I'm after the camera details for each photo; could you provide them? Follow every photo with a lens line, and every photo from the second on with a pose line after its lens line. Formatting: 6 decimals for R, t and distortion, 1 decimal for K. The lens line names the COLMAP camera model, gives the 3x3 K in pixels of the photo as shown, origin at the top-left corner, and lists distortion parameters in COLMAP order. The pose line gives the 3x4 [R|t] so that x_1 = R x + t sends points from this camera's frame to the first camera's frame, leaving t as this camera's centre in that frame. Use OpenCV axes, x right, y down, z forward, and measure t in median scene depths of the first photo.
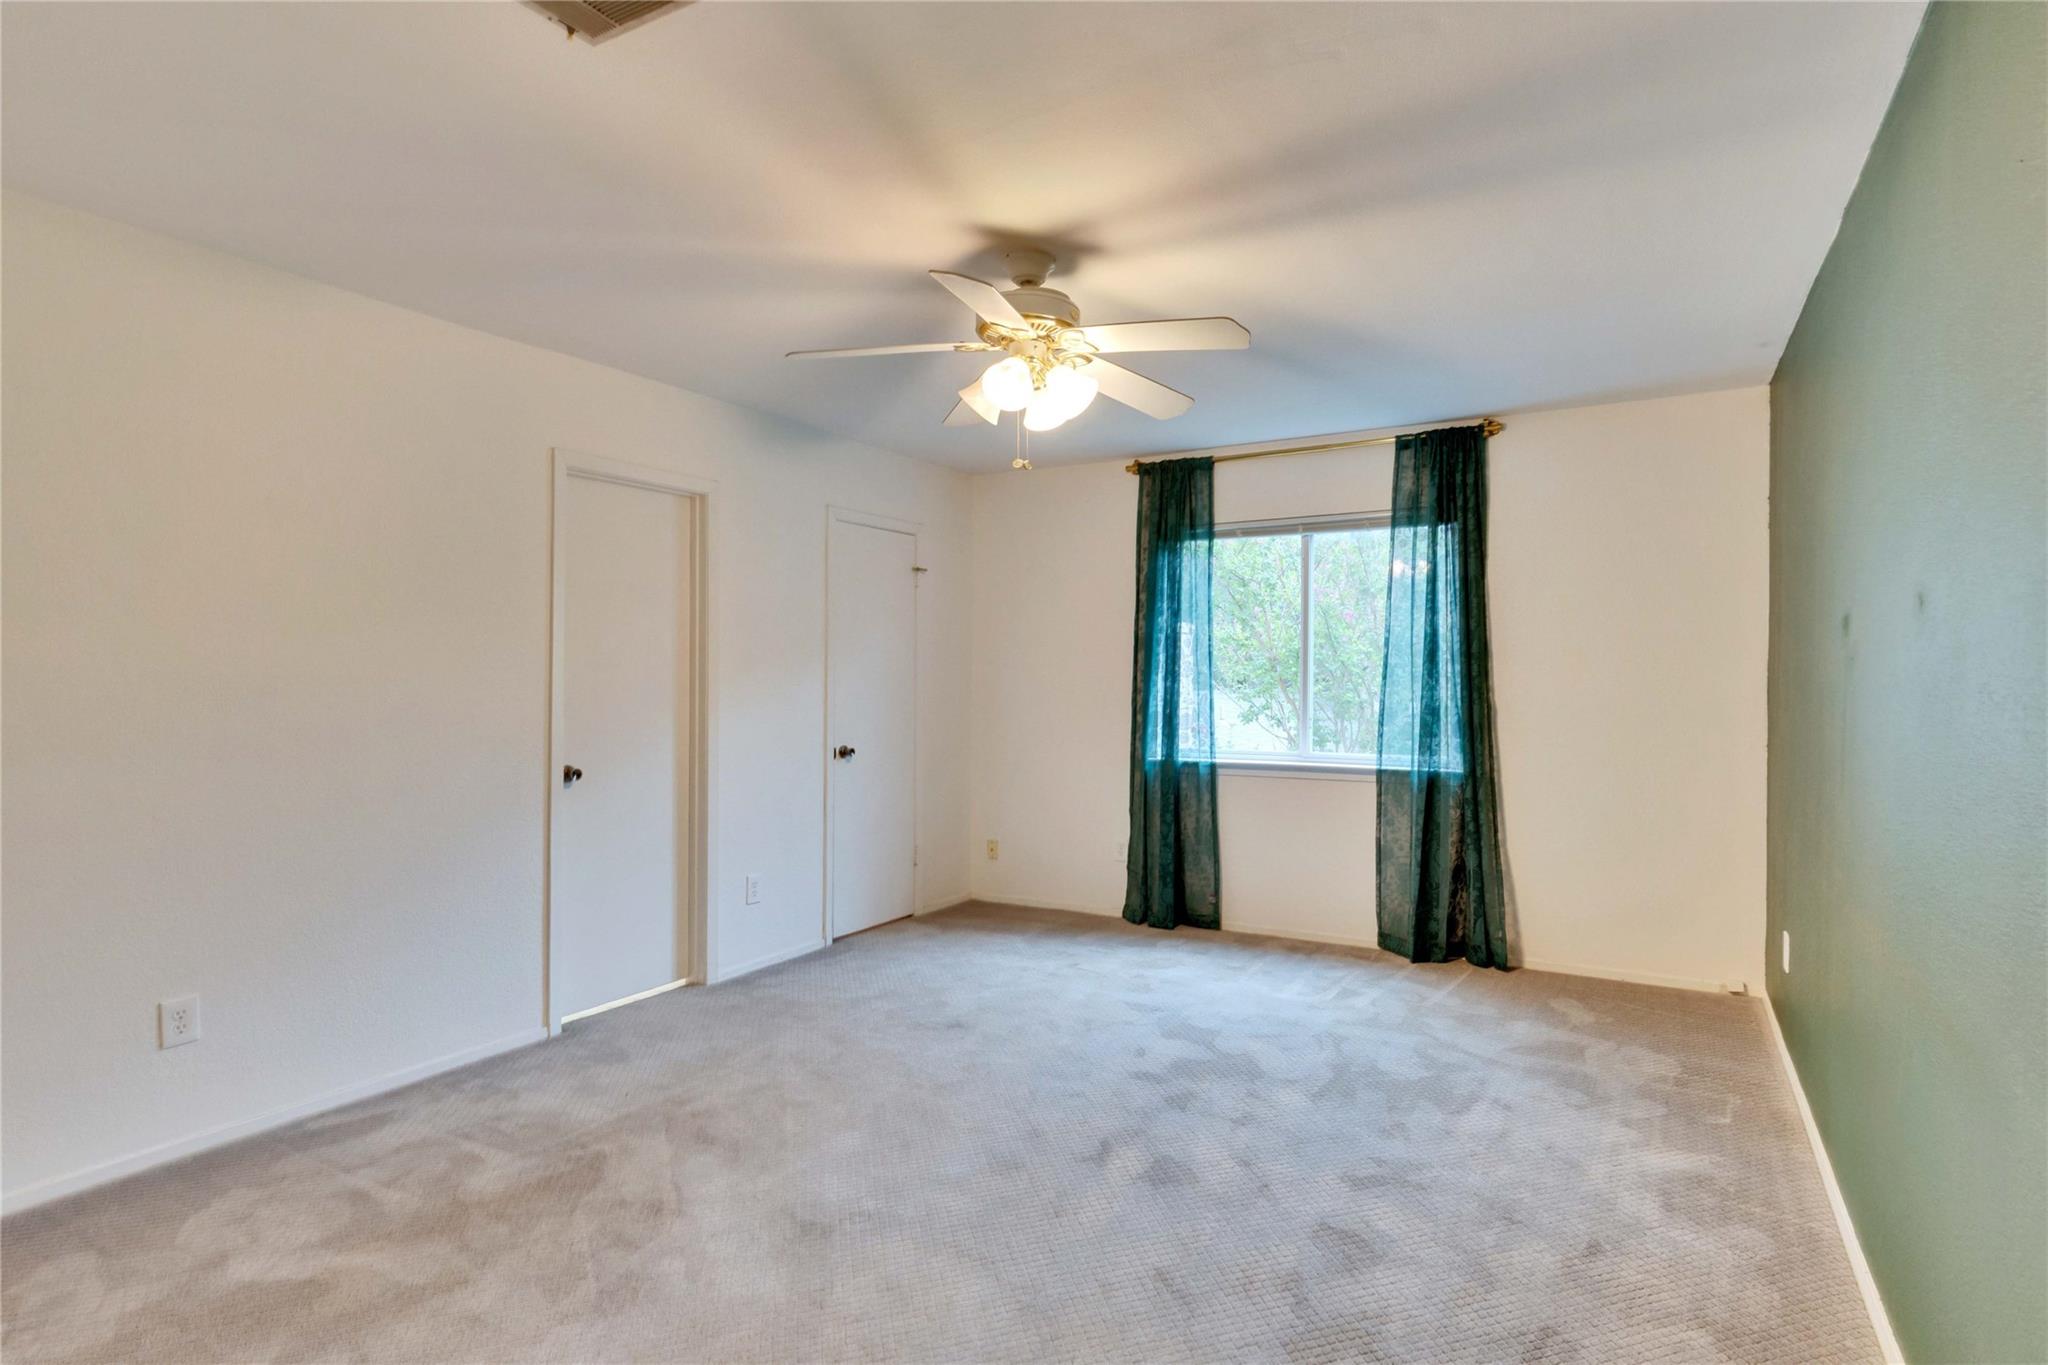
lens RADIAL K [[986.3, 0, 1030.7], [0, 986.3, 680.0], [0, 0, 1]] dist [0.010569, -0.001013]
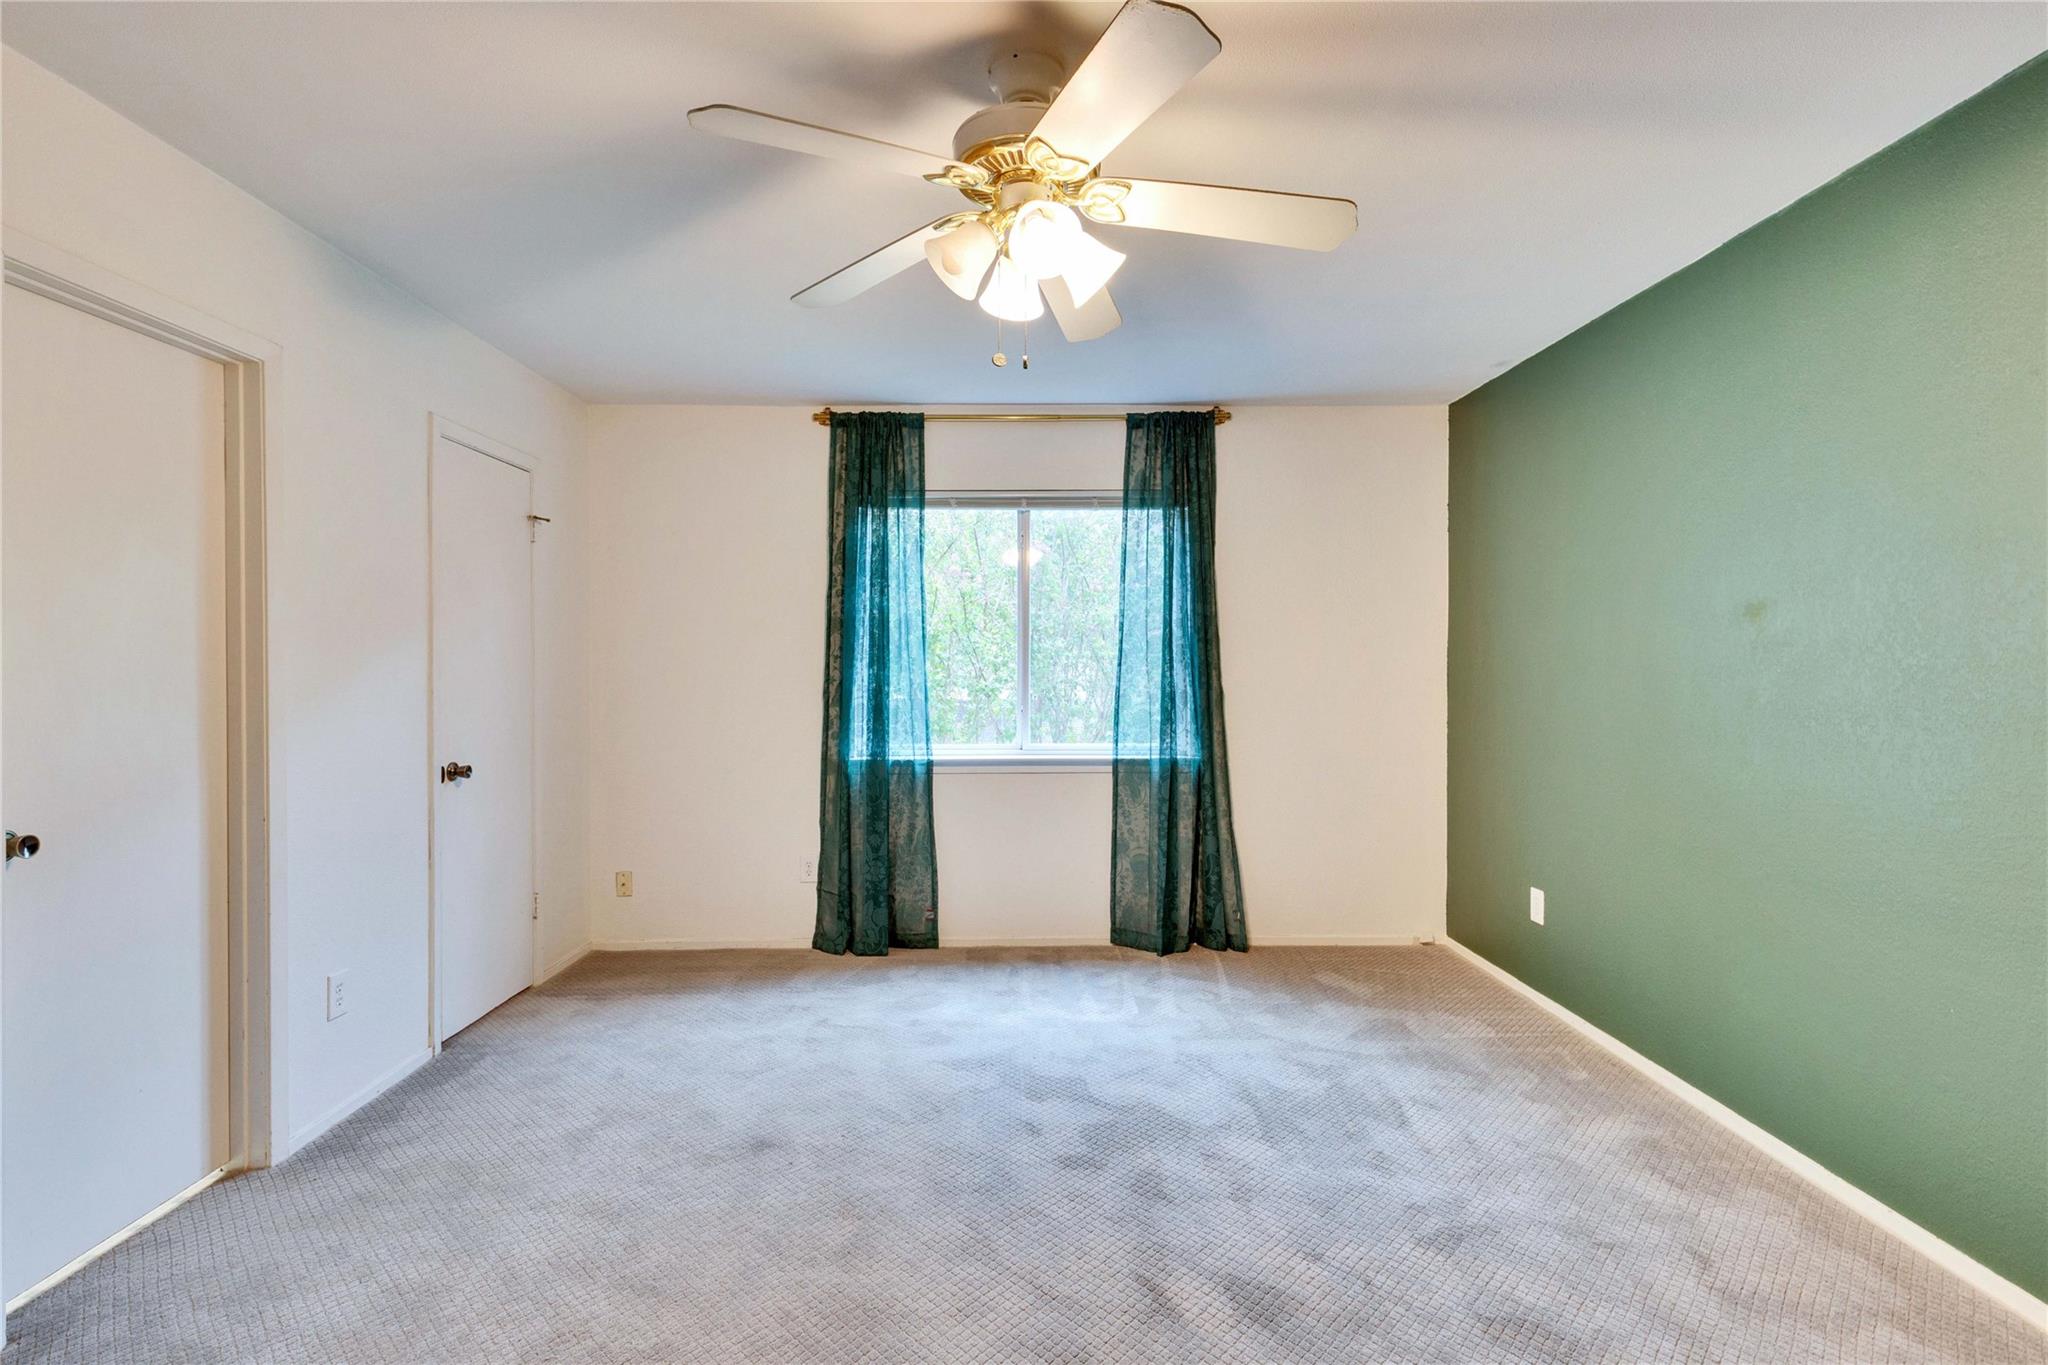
lens RADIAL K [[986.3, 0, 1017.4], [0, 986.3, 675.1], [0, 0, 1]] dist [0.010569, -0.001013]
pose [[0.869449, -0.006635, 0.493977, -0.212783], [0.003913, 0.999971, 0.006544, 0.002268], [-0.494006, -0.003756, 0.869450, 0.223618]]
